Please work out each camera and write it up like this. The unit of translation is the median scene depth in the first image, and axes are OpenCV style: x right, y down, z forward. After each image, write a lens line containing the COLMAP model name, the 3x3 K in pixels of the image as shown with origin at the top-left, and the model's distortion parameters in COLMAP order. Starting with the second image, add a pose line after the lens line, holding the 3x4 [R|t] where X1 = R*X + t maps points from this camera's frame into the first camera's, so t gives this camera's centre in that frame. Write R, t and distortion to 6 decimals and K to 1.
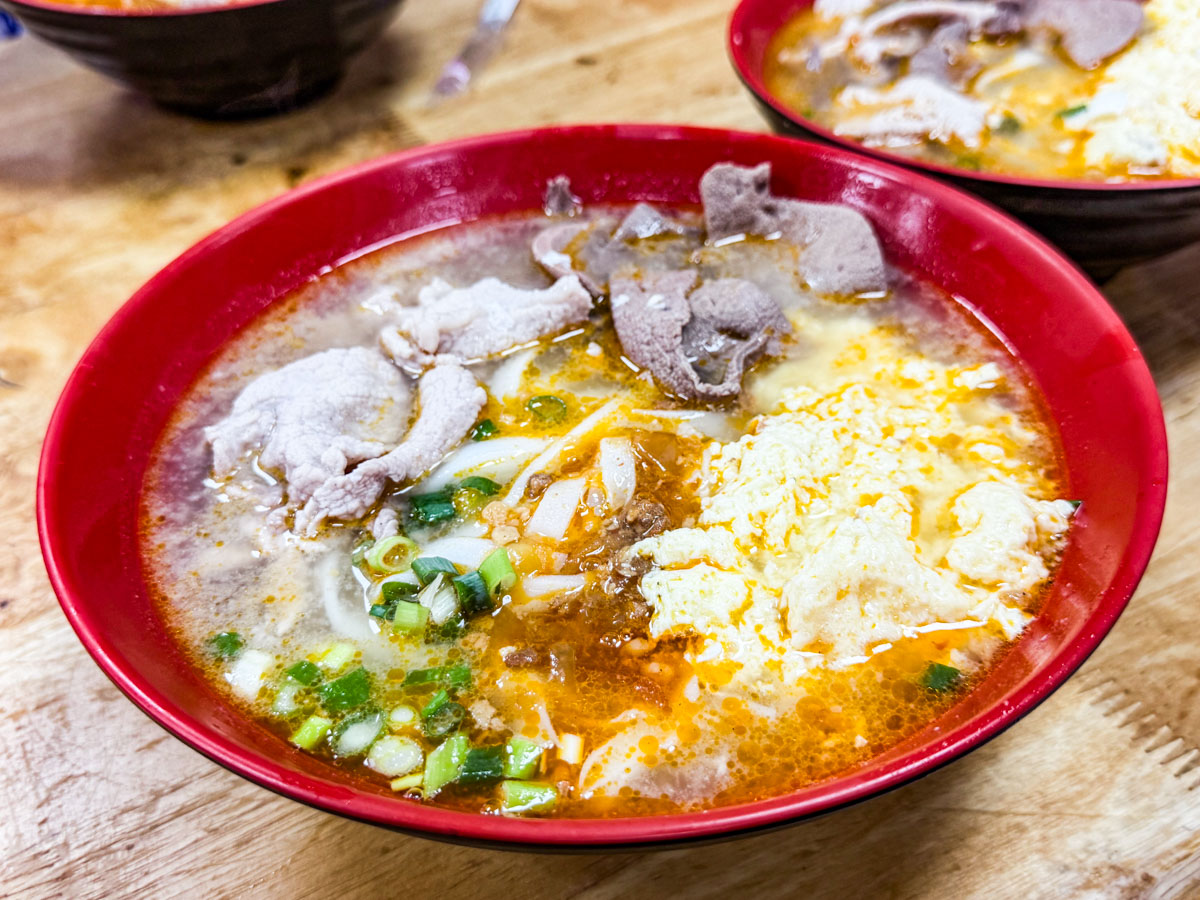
lens RADIAL K [[1308.9, 0, 600.0], [0, 1308.9, 450.0], [0, 0, 1]] dist [0.165800, -0.541189]
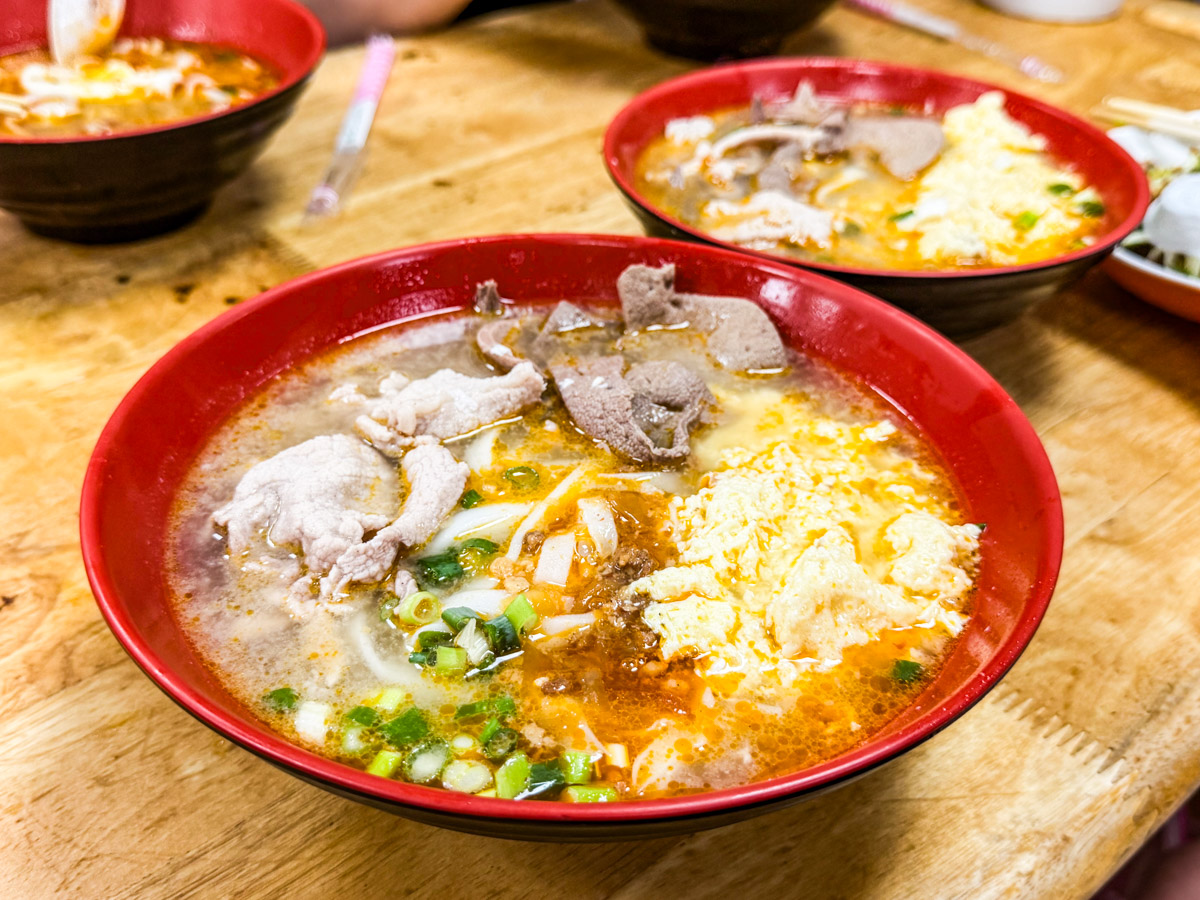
lens RADIAL K [[1308.9, 0, 600.0], [0, 1308.9, 450.0], [0, 0, 1]] dist [0.165800, -0.541189]
pose [[0.981113, -0.051533, 0.186444, -0.193955], [0.068398, 0.994015, -0.085183, 0.047681], [-0.180939, 0.096327, 0.978766, -0.121077]]
